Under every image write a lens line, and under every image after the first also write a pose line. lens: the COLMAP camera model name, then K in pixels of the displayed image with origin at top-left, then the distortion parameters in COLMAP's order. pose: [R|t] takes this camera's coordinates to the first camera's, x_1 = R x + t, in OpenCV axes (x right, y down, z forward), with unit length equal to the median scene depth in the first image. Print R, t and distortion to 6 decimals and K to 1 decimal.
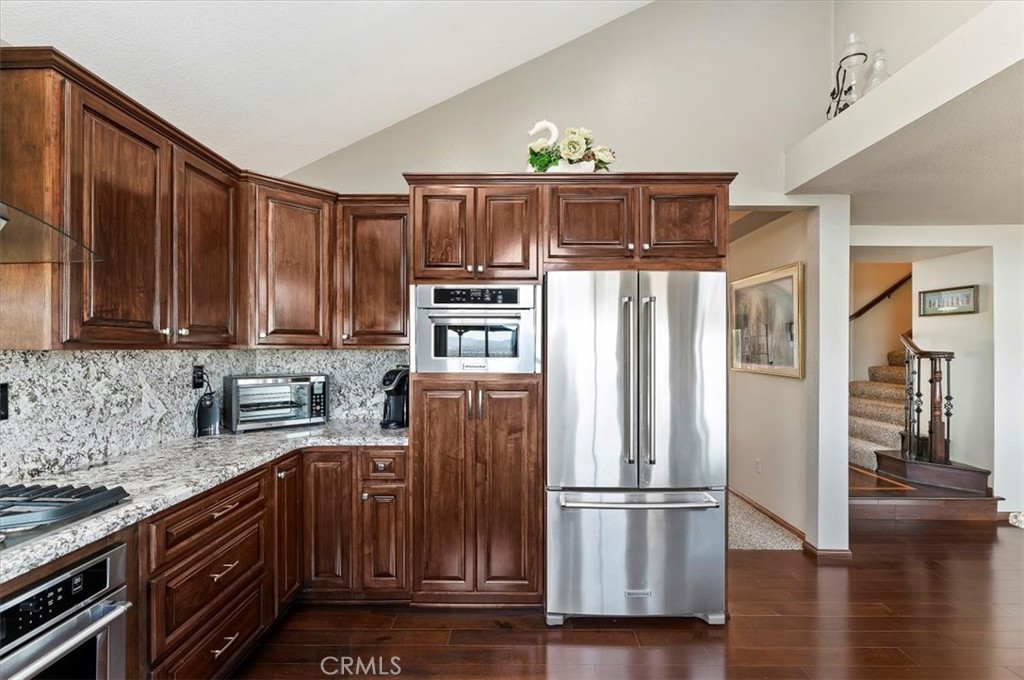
lens RADIAL K [[434.5, 0, 521.5], [0, 434.5, 351.9], [0, 0, 1]] dist [-0.002298, 0.000051]
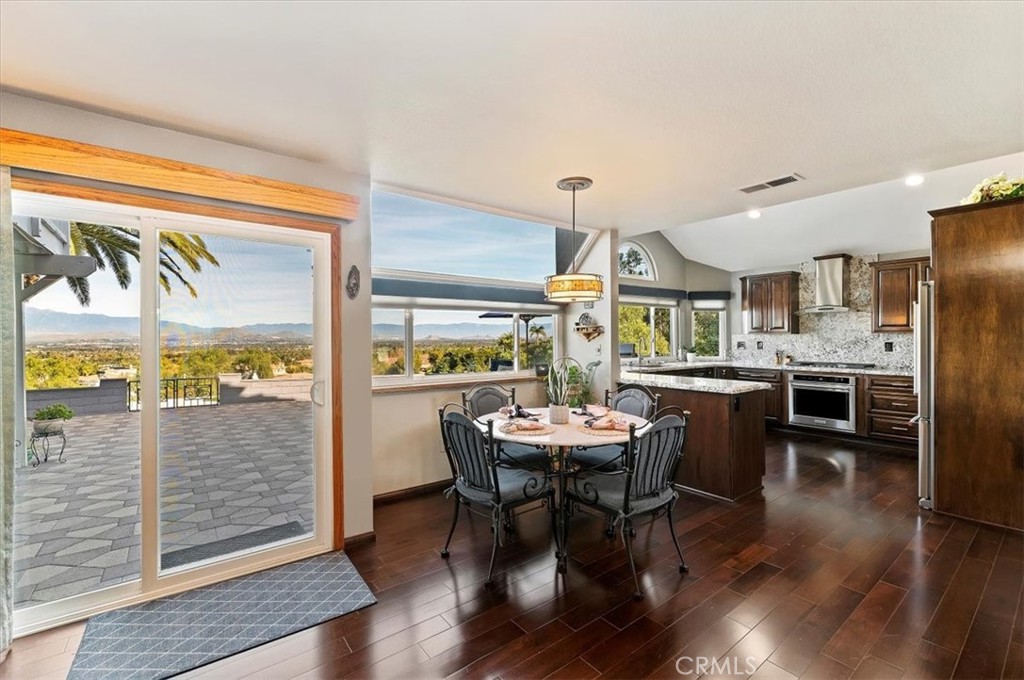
lens RADIAL K [[445.6, 0, 506.8], [0, 445.6, 336.2], [0, 0, 1]] dist [0.000154, -0.000093]
pose [[-0.781533, 0.000477, -0.623863, 2.658710], [-0.001907, 0.999993, 0.003154, 0.008948], [0.623861, 0.003654, -0.781527, 1.318123]]
